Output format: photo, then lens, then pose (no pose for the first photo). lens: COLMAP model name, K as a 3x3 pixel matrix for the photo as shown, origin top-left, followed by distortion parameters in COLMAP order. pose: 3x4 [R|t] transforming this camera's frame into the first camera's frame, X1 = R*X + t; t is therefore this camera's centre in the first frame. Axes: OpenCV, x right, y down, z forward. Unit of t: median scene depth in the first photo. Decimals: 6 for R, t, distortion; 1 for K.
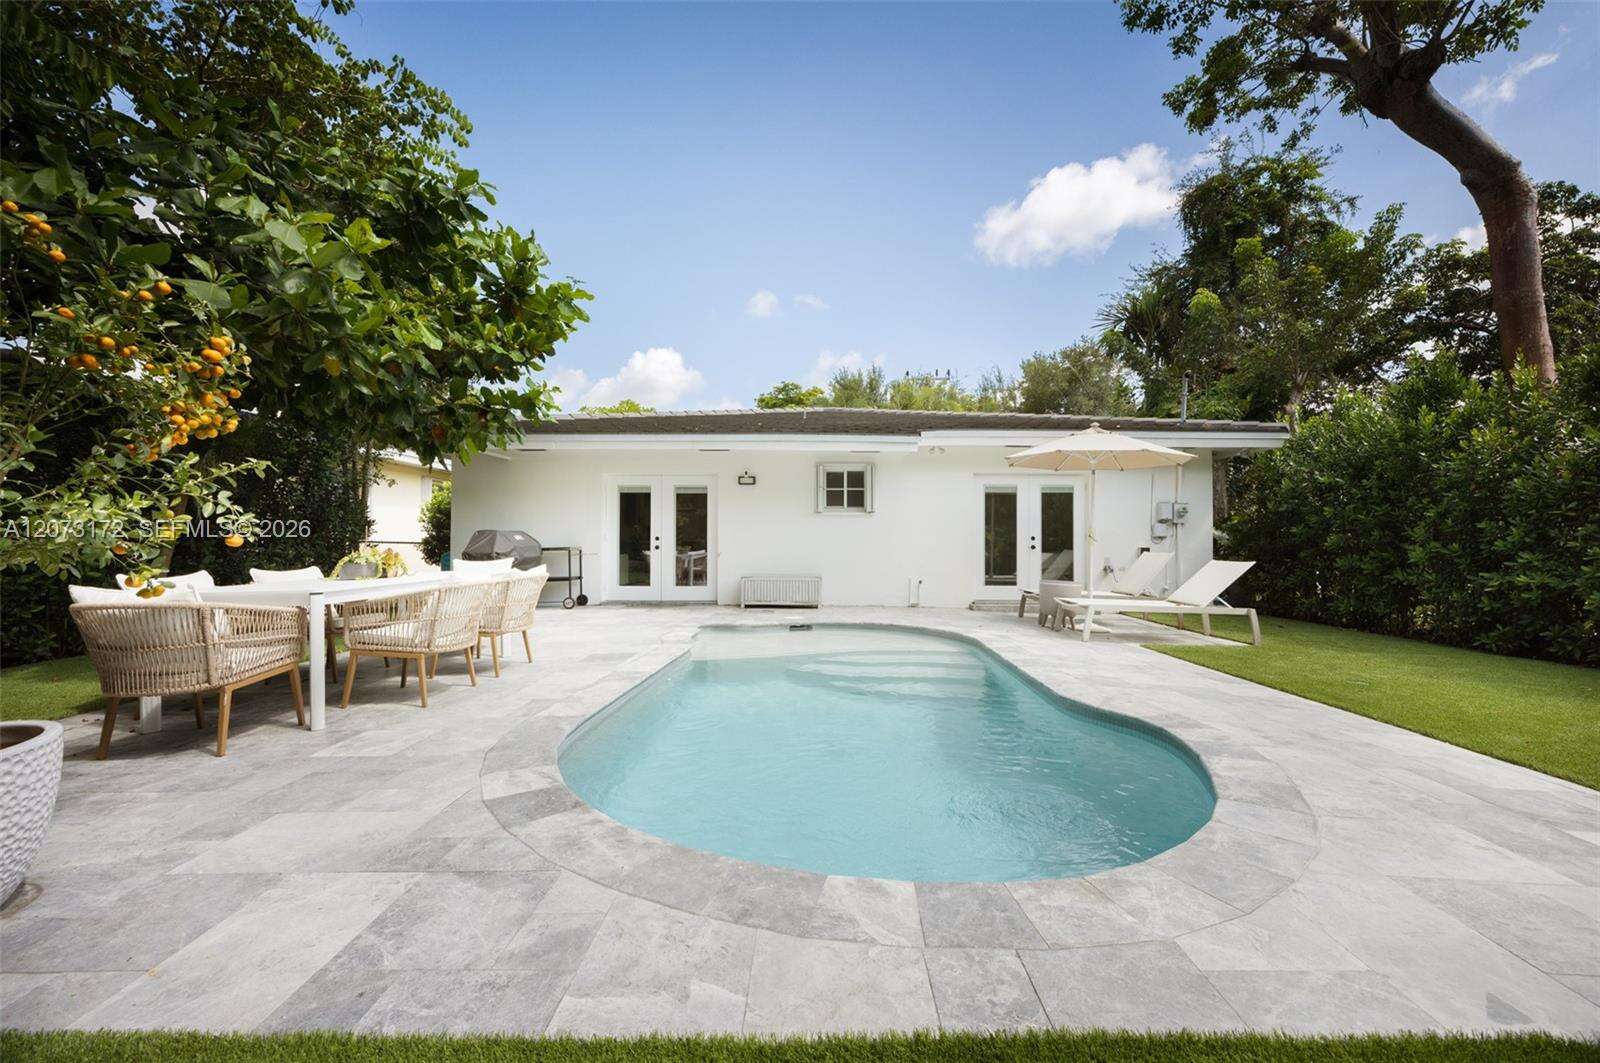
lens RADIAL K [[622.8, 0, 805.4], [0, 622.8, 537.8], [0, 0, 1]] dist [-0.000363, 0.000100]
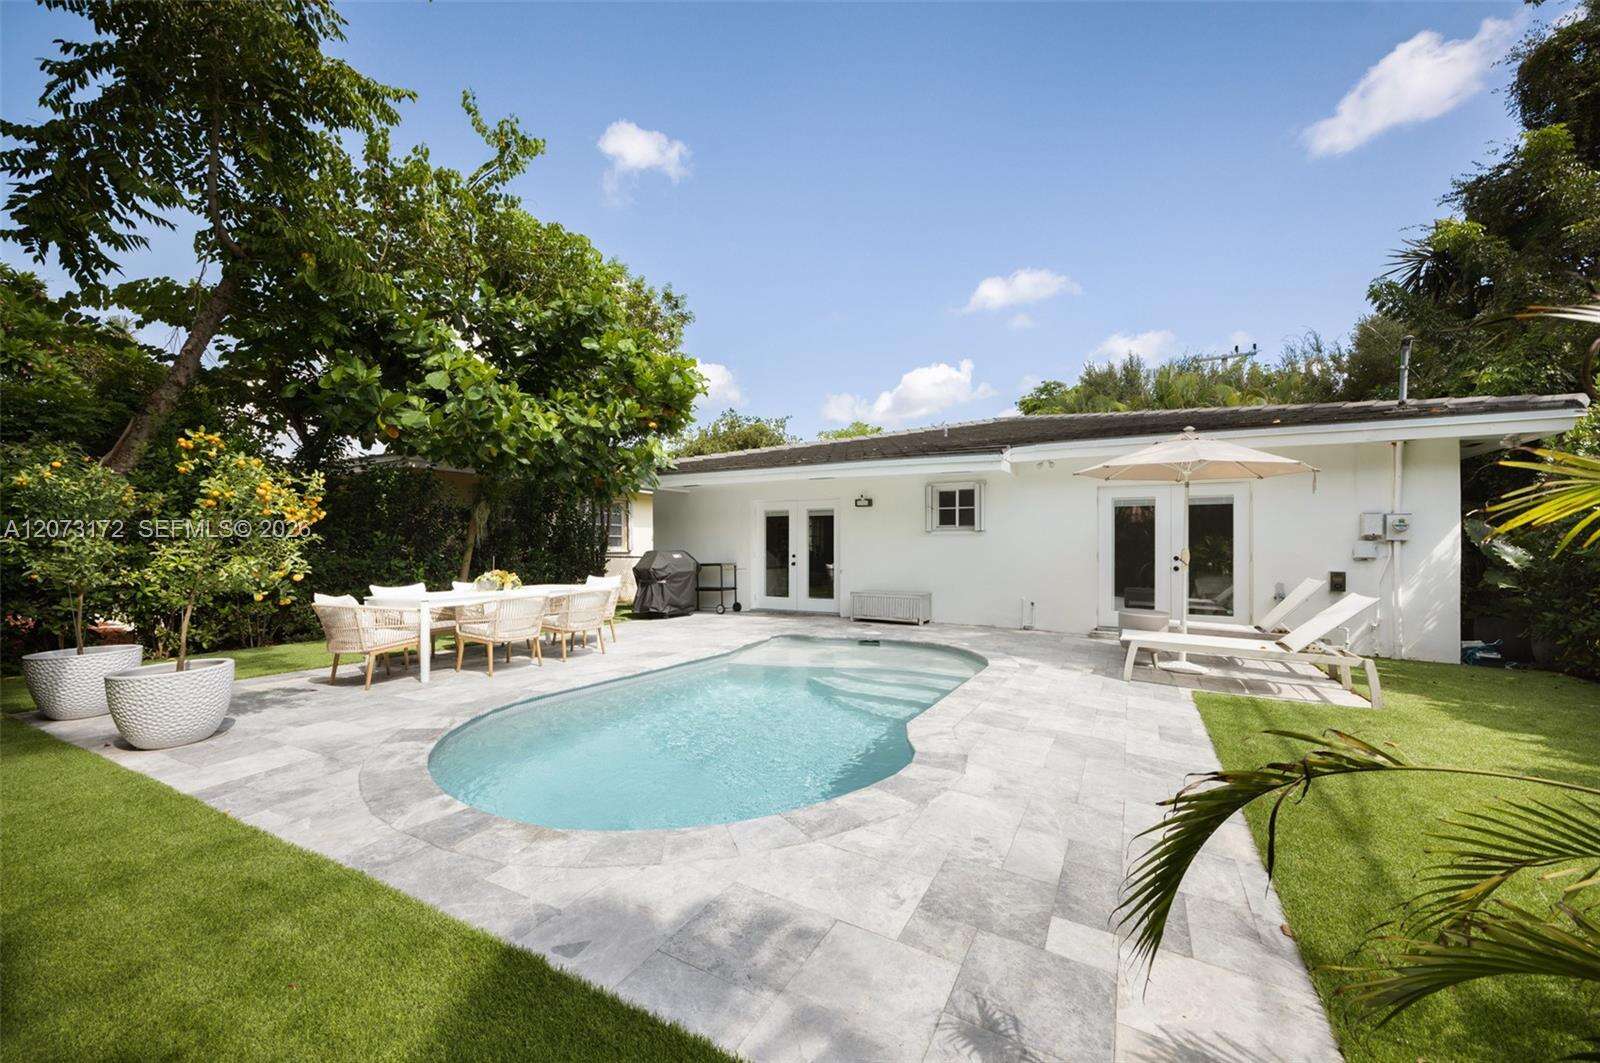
lens RADIAL K [[622.8, 0, 805.4], [0, 622.8, 537.8], [0, 0, 1]] dist [-0.000363, 0.000100]
pose [[0.884188, -0.007488, -0.467071, 0.364176], [0.002859, 0.999940, -0.010620, -0.023471], [0.467122, 0.008054, 0.884156, 0.000153]]
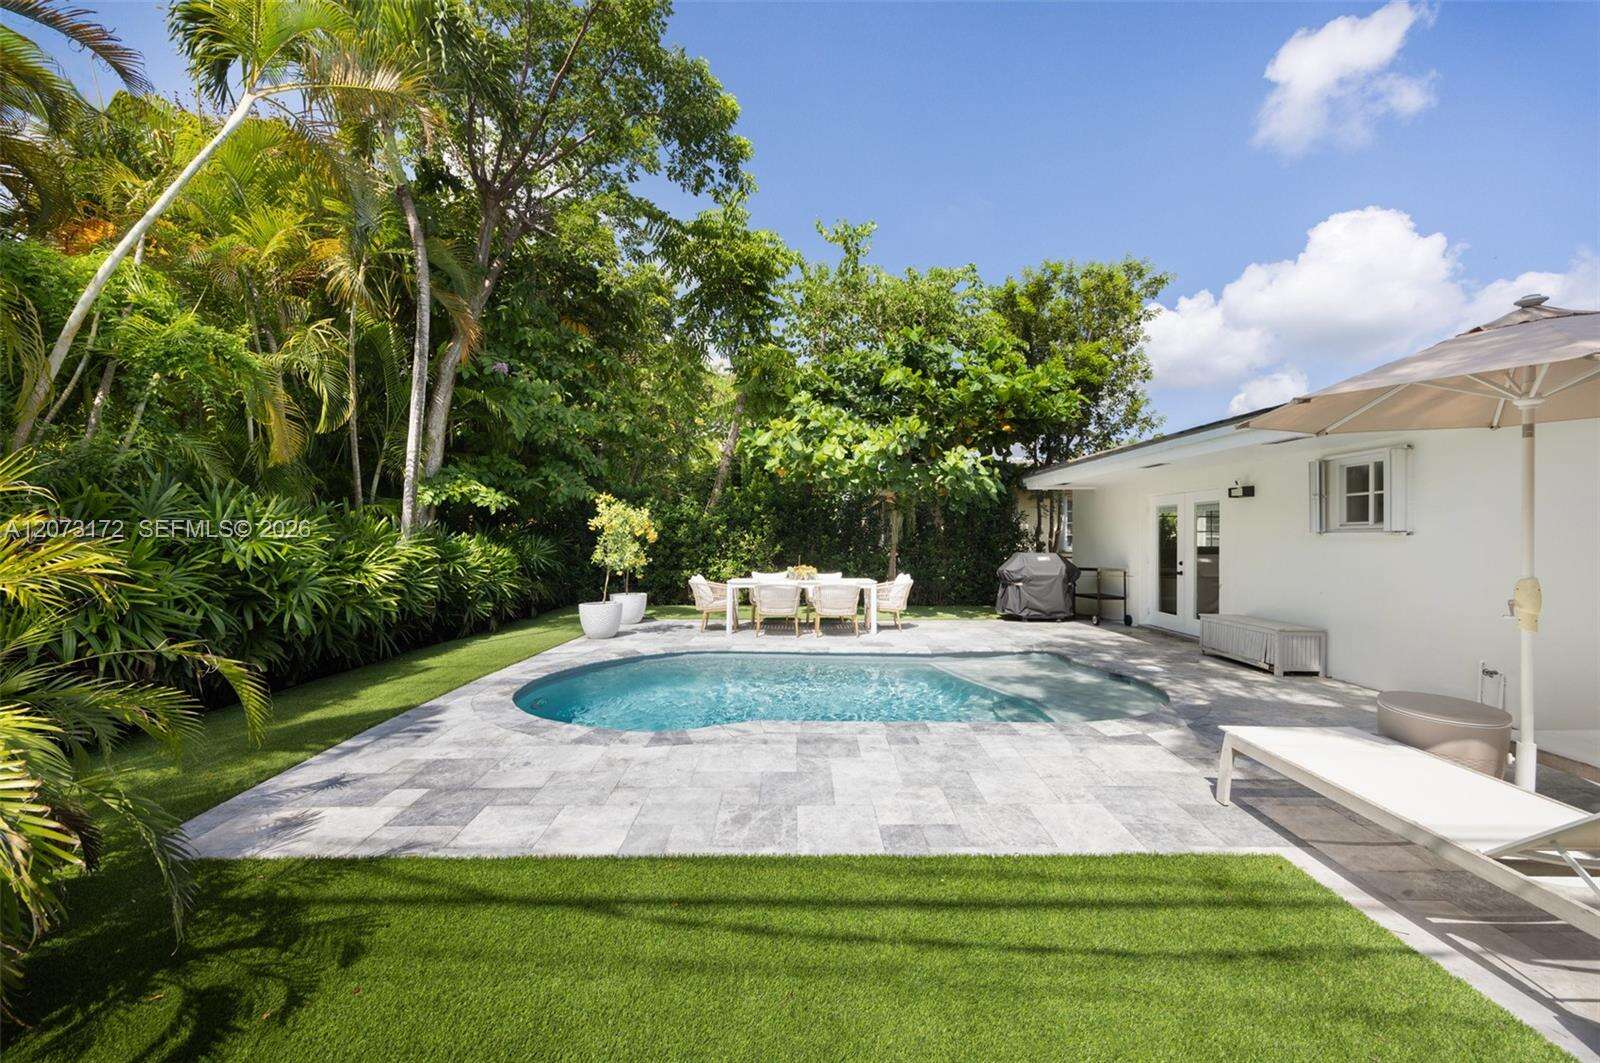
lens RADIAL K [[622.8, 0, 805.4], [0, 622.8, 537.8], [0, 0, 1]] dist [-0.000363, 0.000100]
pose [[0.011383, -0.002101, -0.999933, 0.754664], [-0.001051, 0.999997, -0.002113, -0.038199], [0.999935, 0.001075, 0.011381, 0.520704]]
